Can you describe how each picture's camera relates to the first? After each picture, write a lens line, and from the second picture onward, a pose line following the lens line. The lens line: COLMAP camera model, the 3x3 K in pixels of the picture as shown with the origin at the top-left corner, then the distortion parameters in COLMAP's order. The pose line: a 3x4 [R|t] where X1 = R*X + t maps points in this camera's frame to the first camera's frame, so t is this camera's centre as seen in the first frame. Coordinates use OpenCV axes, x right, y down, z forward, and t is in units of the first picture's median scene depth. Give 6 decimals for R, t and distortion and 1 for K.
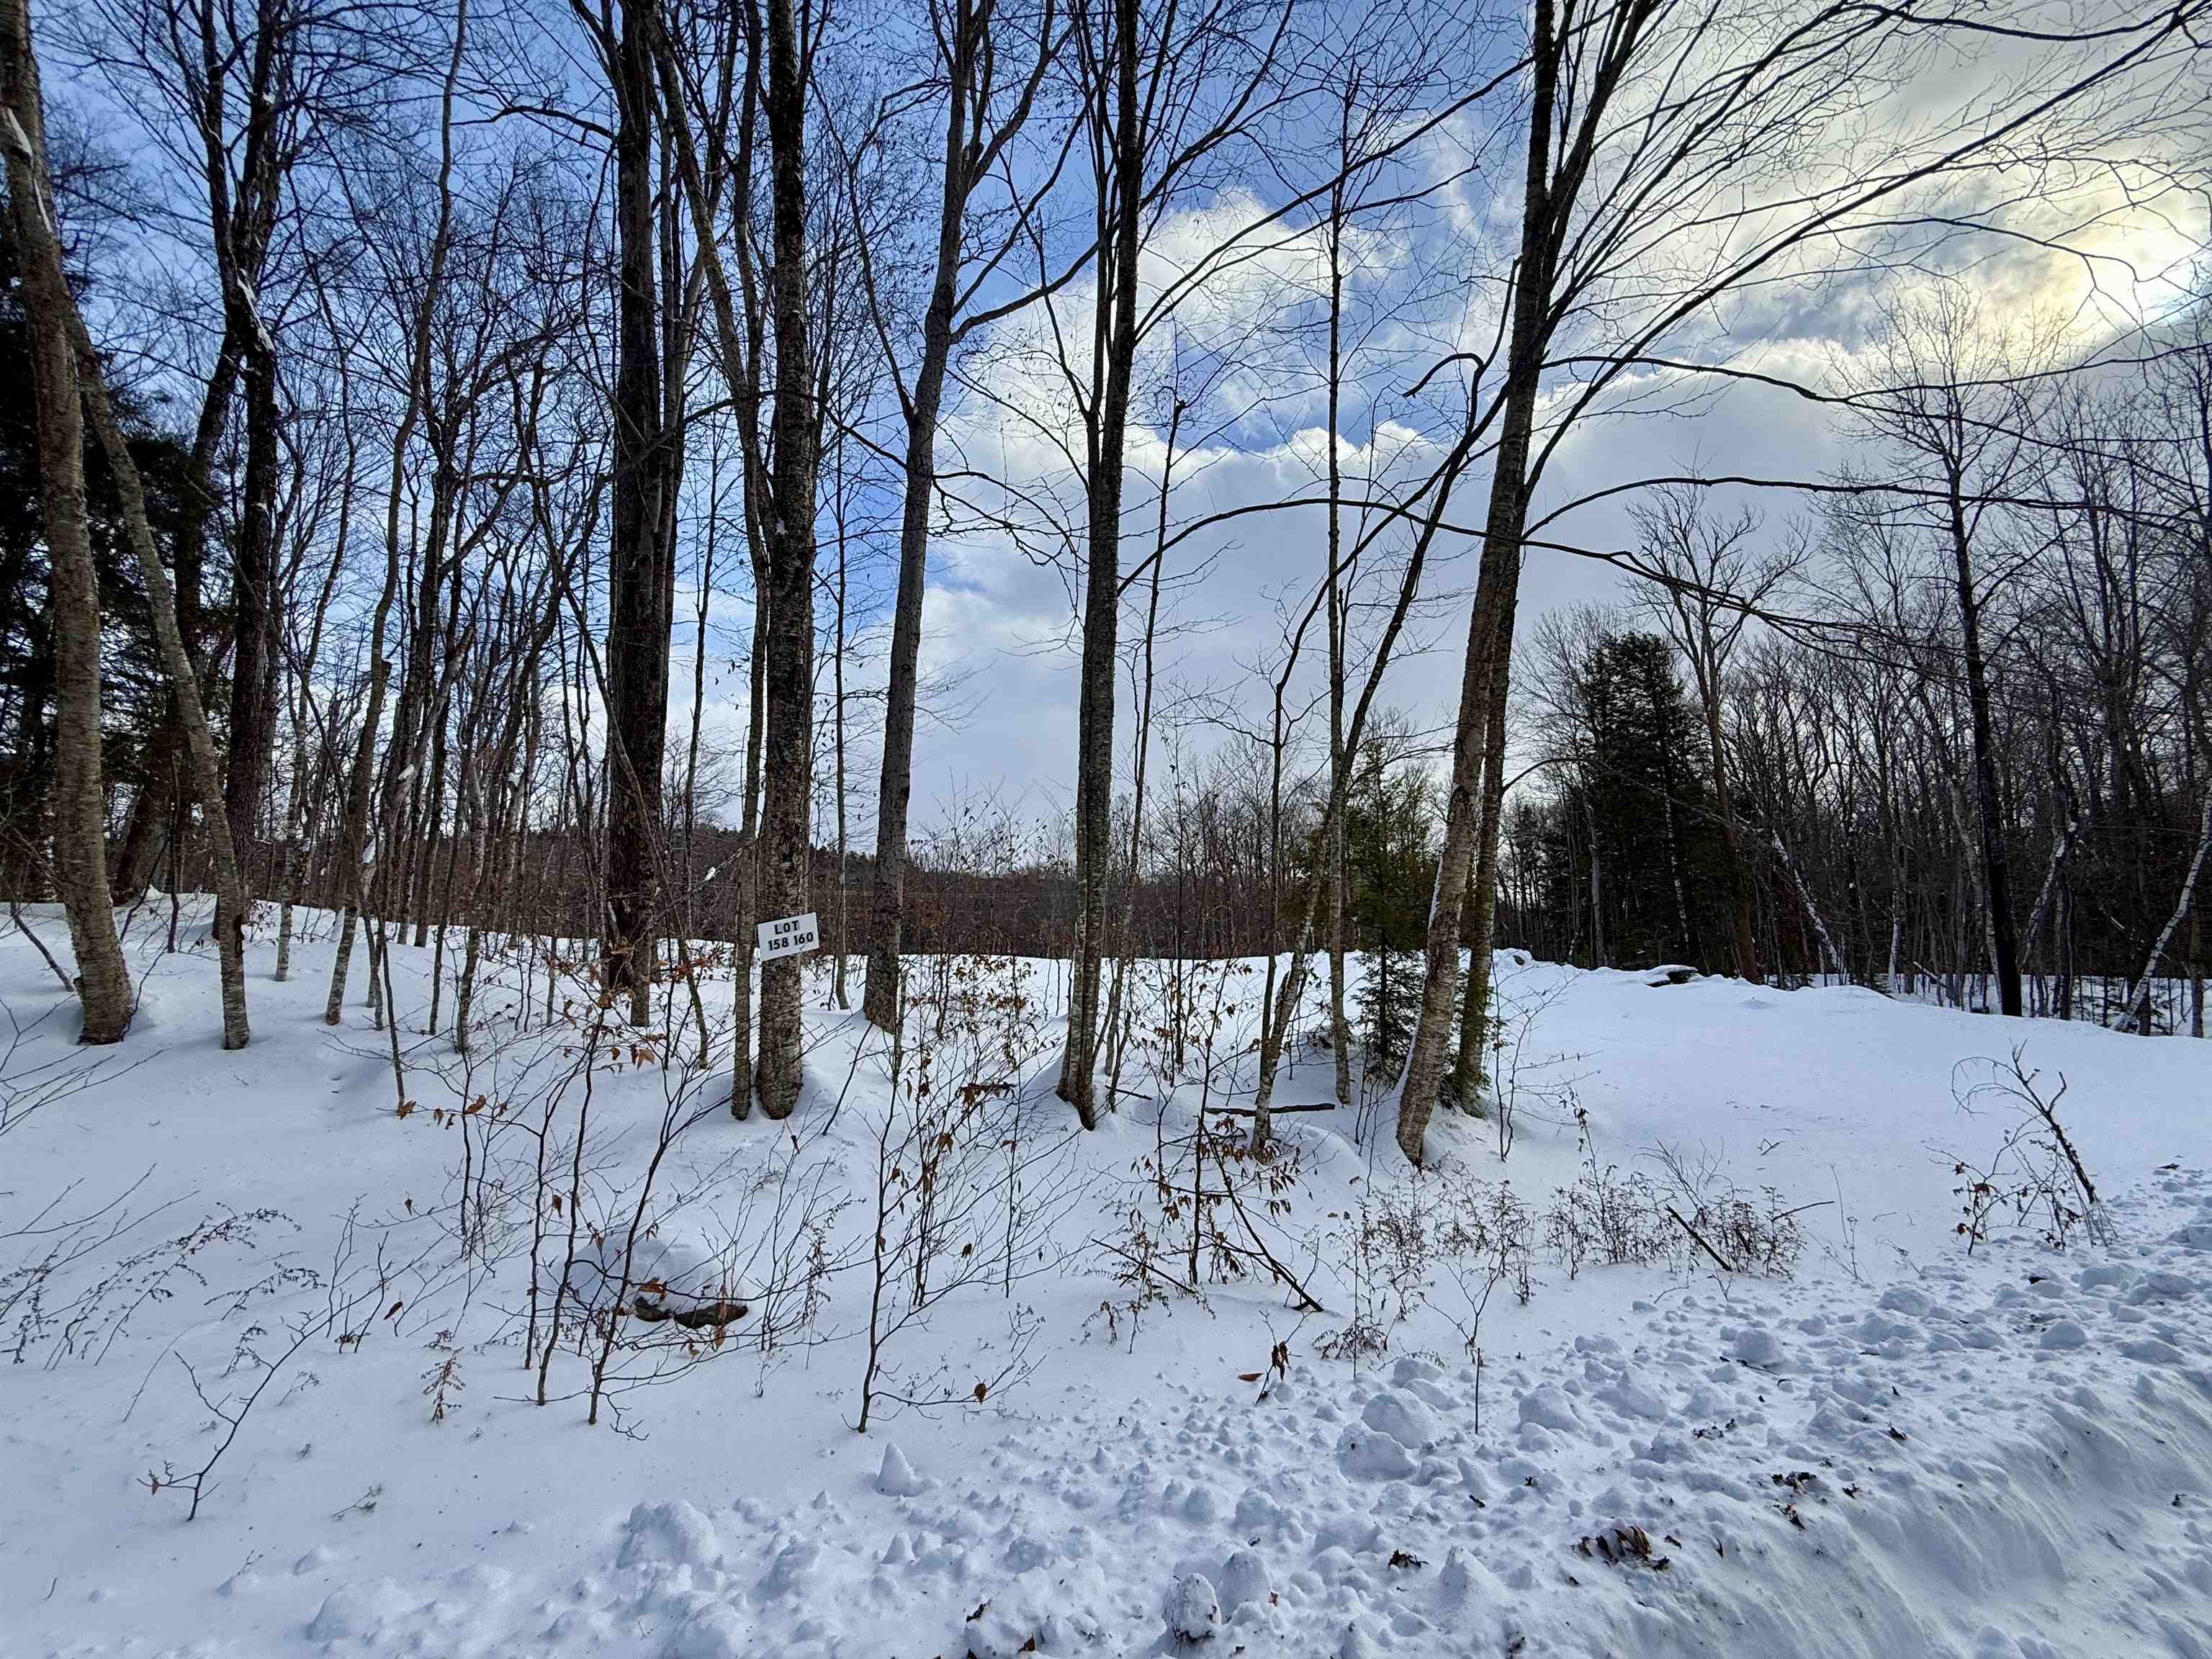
lens RADIAL K [[877.9, 0, 1096.7], [0, 877.9, 836.0], [0, 0, 1]] dist [0.000106, 0.000360]
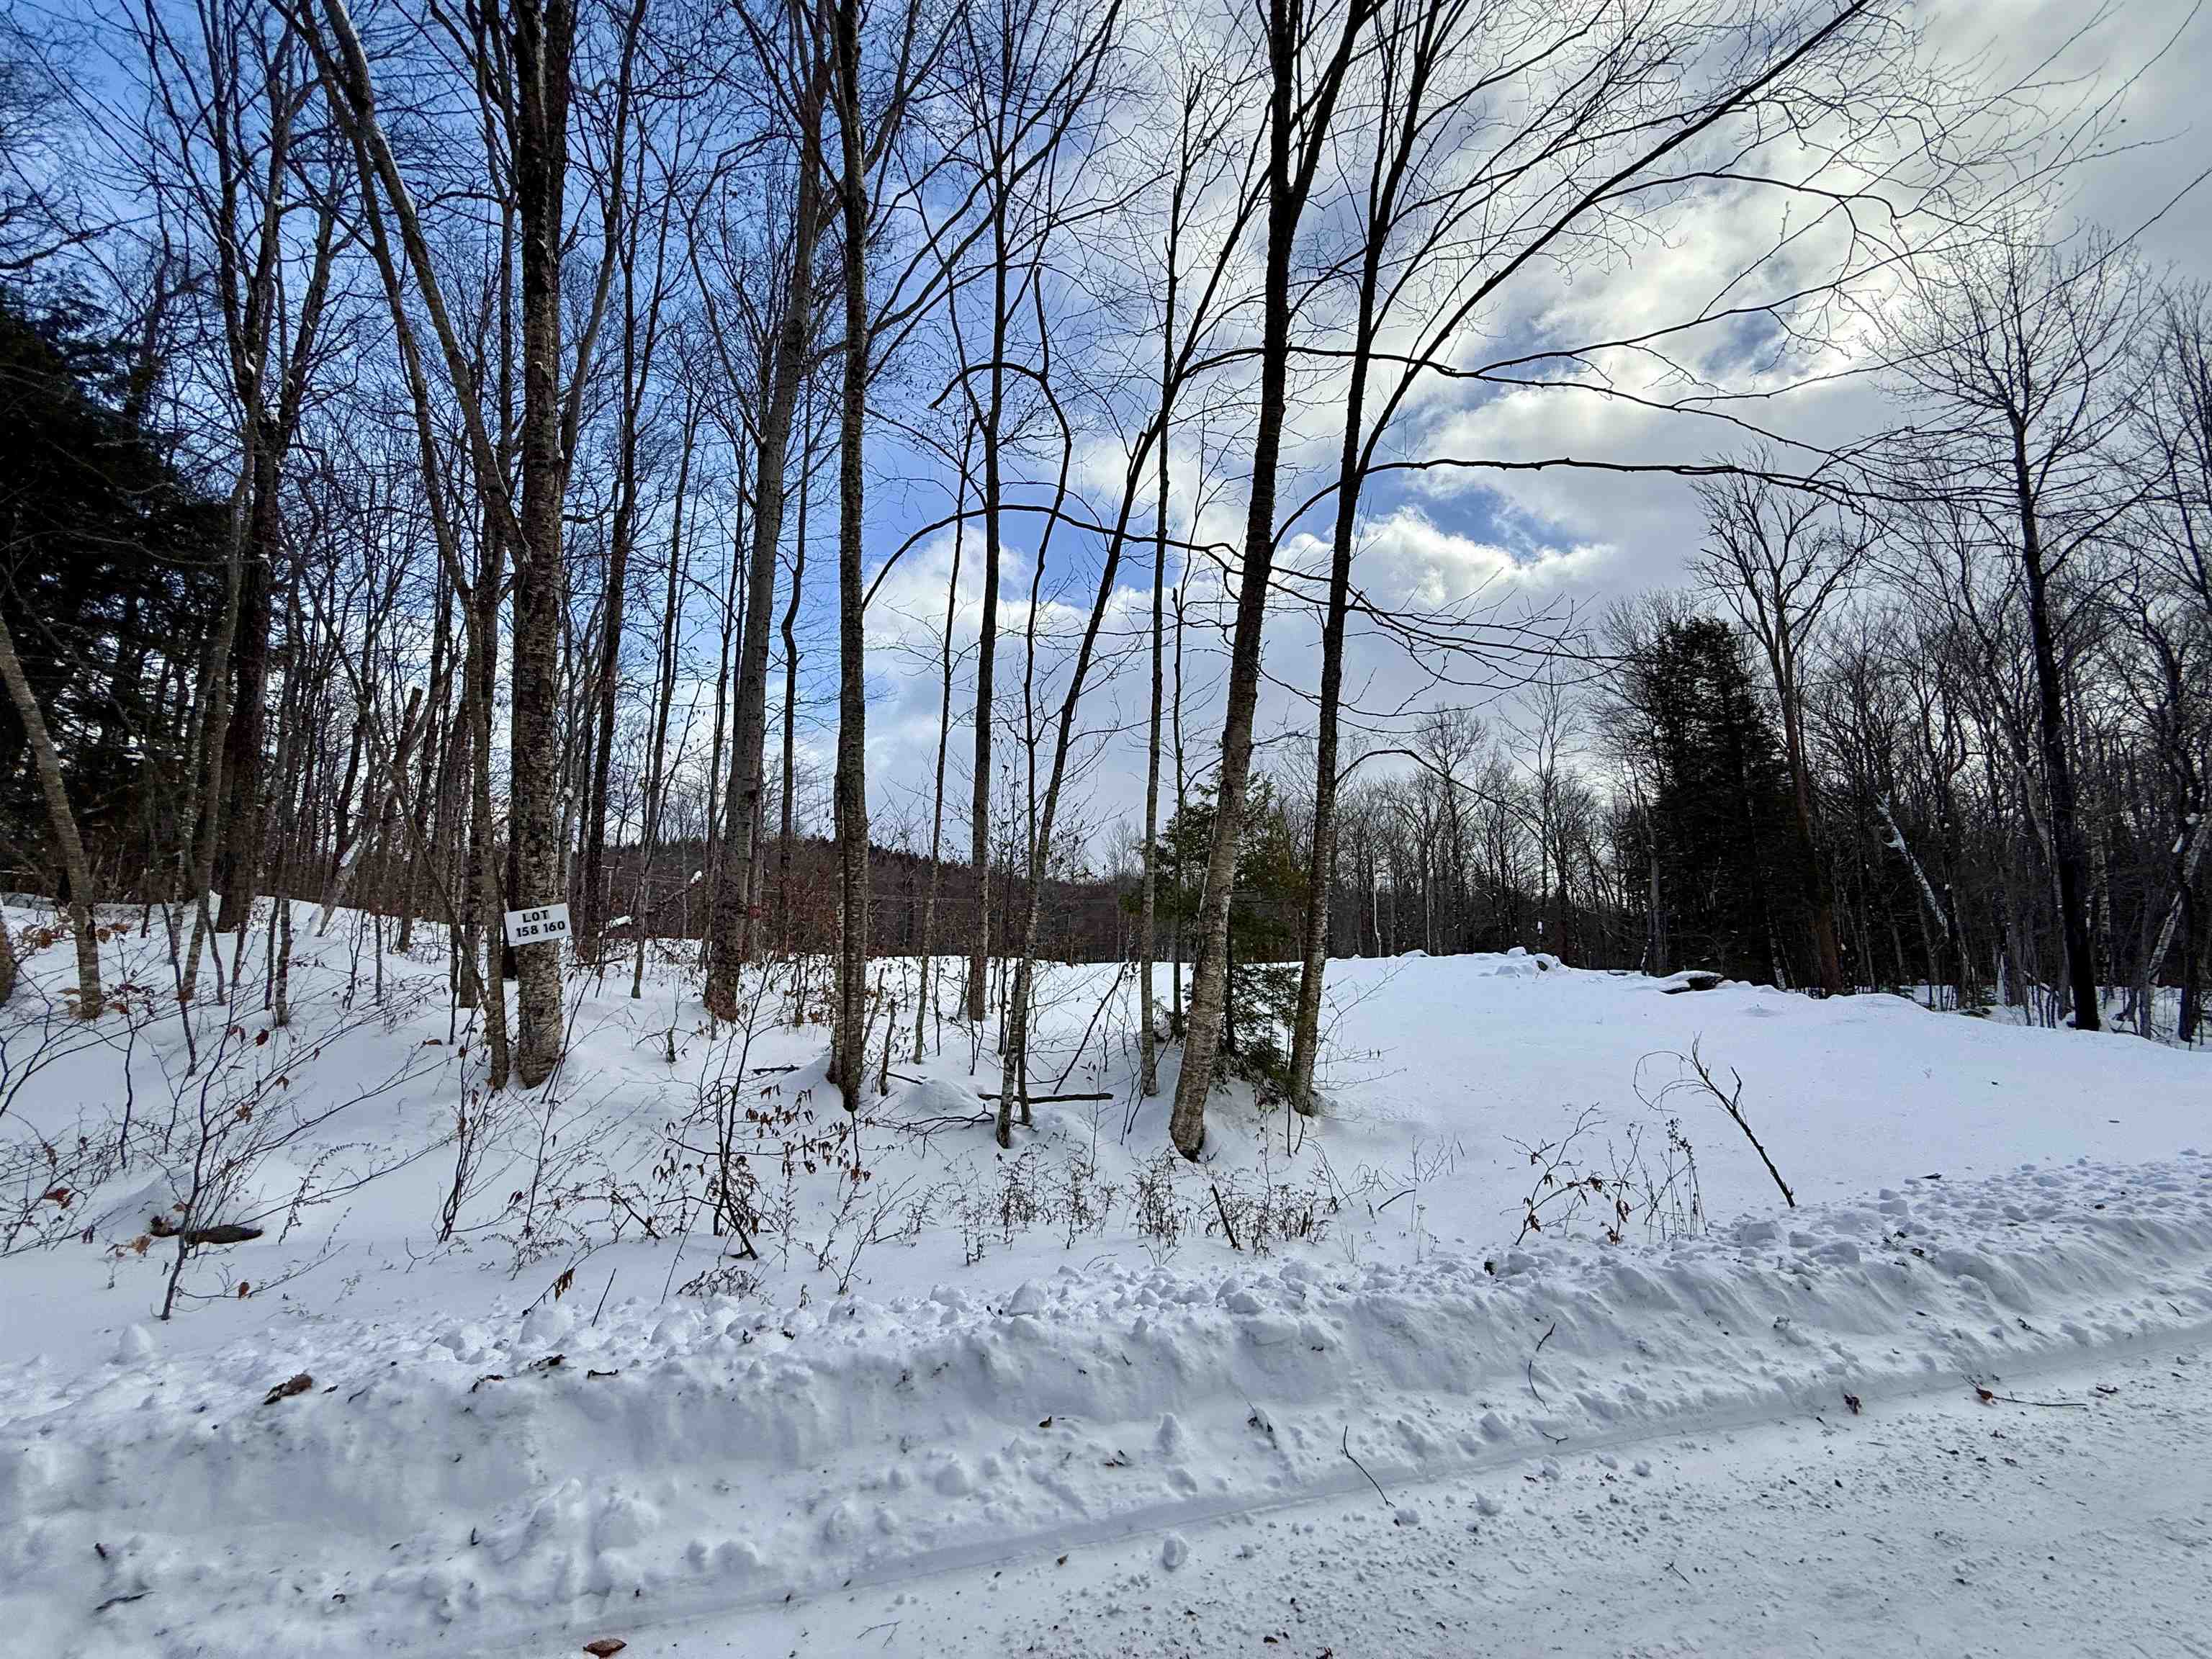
lens RADIAL K [[877.9, 0, 1099.1], [0, 877.9, 832.5], [0, 0, 1]] dist [0.000106, 0.000360]
pose [[0.993209, -0.011055, -0.115821, 0.166582], [0.009668, 0.999875, -0.012531, 0.006668], [0.115945, 0.011326, 0.993191, -0.006554]]
